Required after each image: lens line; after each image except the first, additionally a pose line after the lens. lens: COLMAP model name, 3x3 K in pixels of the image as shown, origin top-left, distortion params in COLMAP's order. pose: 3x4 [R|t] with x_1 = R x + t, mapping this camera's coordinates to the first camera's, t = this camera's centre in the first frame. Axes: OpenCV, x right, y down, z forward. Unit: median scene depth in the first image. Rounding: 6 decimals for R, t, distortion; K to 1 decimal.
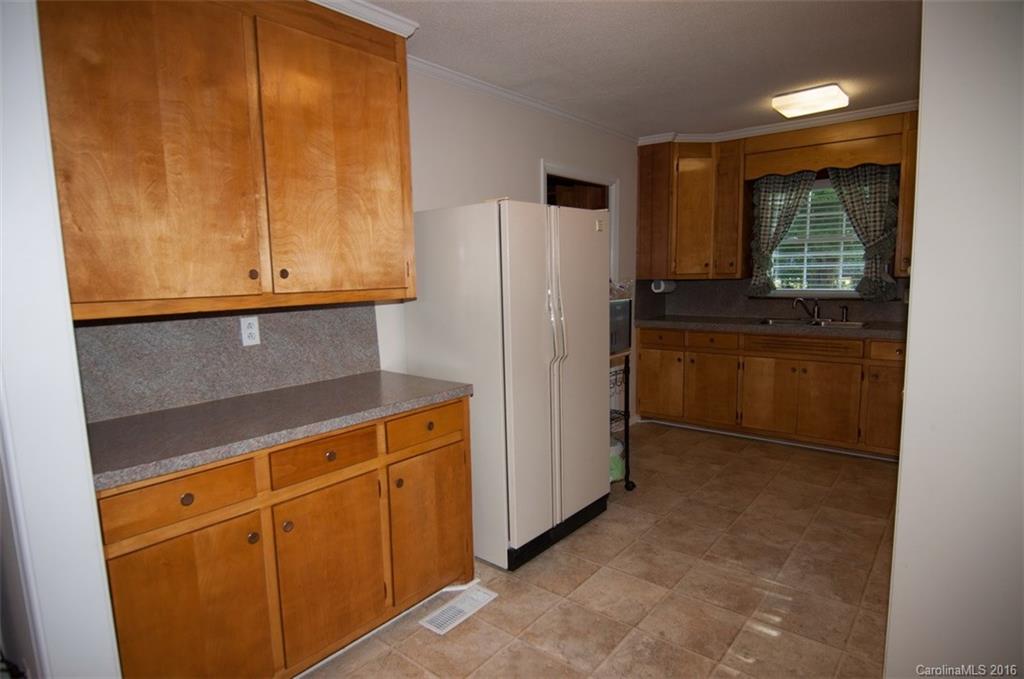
lens RADIAL K [[570.1, 0, 507.3], [0, 570.1, 338.4], [0, 0, 1]] dist [-0.006601, -0.002942]
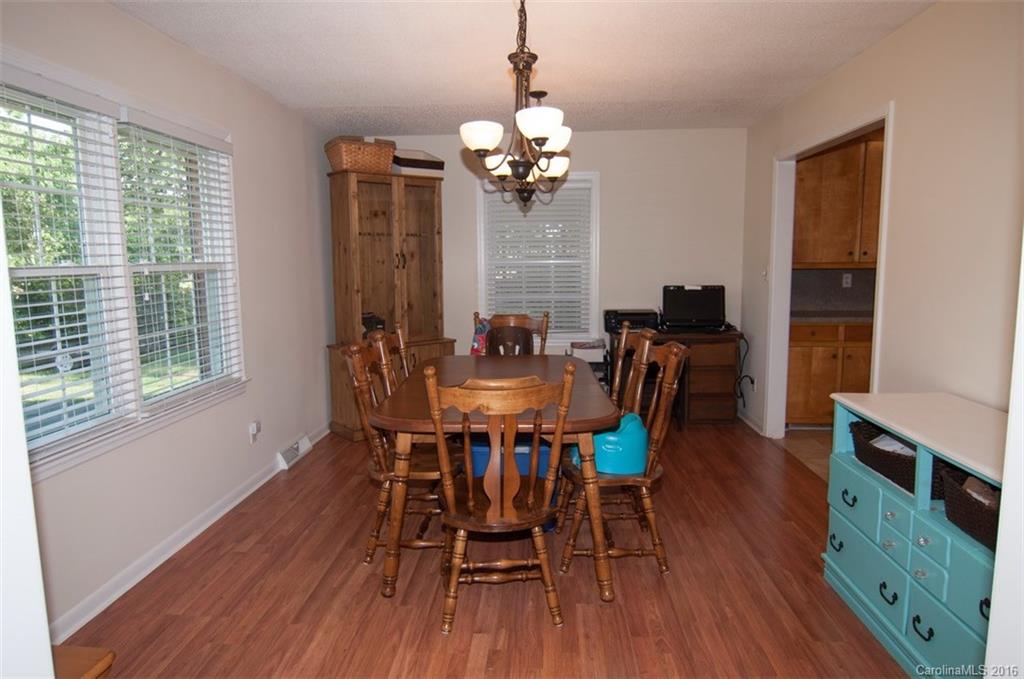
lens RADIAL K [[653.7, 0, 514.1], [0, 653.7, 341.4], [0, 0, 1]] dist [-0.001074, -0.000253]
pose [[0.603629, 0.123662, -0.787616, 0.858353], [-0.103659, 0.991685, 0.076258, 0.179705], [0.790498, 0.035611, 0.611429, -1.680502]]
